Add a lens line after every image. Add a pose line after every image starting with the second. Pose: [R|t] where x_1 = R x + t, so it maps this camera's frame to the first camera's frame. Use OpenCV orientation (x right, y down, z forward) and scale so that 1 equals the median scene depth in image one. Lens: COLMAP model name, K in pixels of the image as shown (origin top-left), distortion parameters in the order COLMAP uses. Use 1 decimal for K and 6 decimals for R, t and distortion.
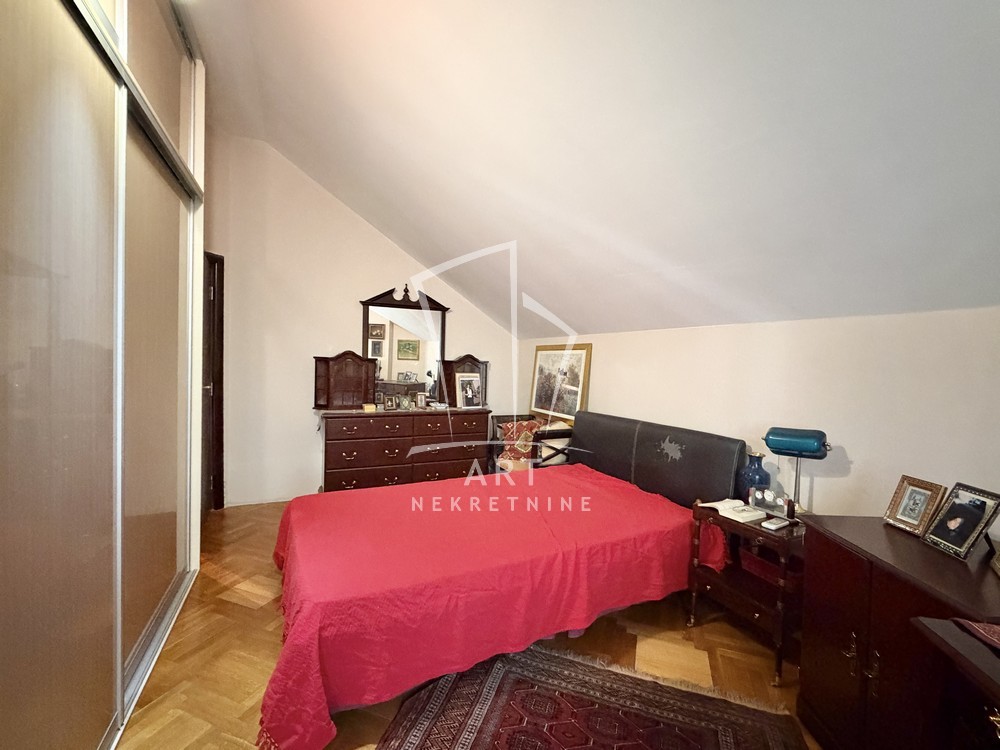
lens RADIAL K [[396.1, 0, 499.1], [0, 396.1, 378.0], [0, 0, 1]] dist [-0.001551, -0.000124]
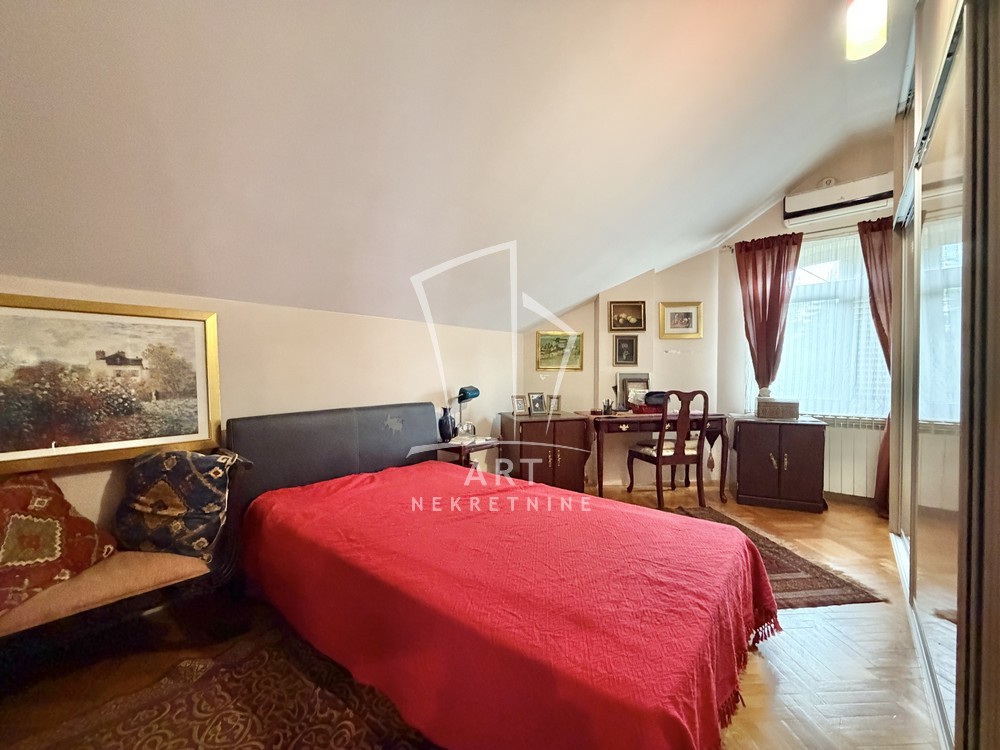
lens RADIAL K [[396.1, 0, 499.9], [0, 396.1, 374.5], [0, 0, 1]] dist [-0.001551, -0.000124]
pose [[-0.354346, -0.050360, 0.933757, -0.488046], [0.020226, 0.997902, 0.061495, -0.016634], [-0.934896, 0.040677, -0.352584, 0.738652]]
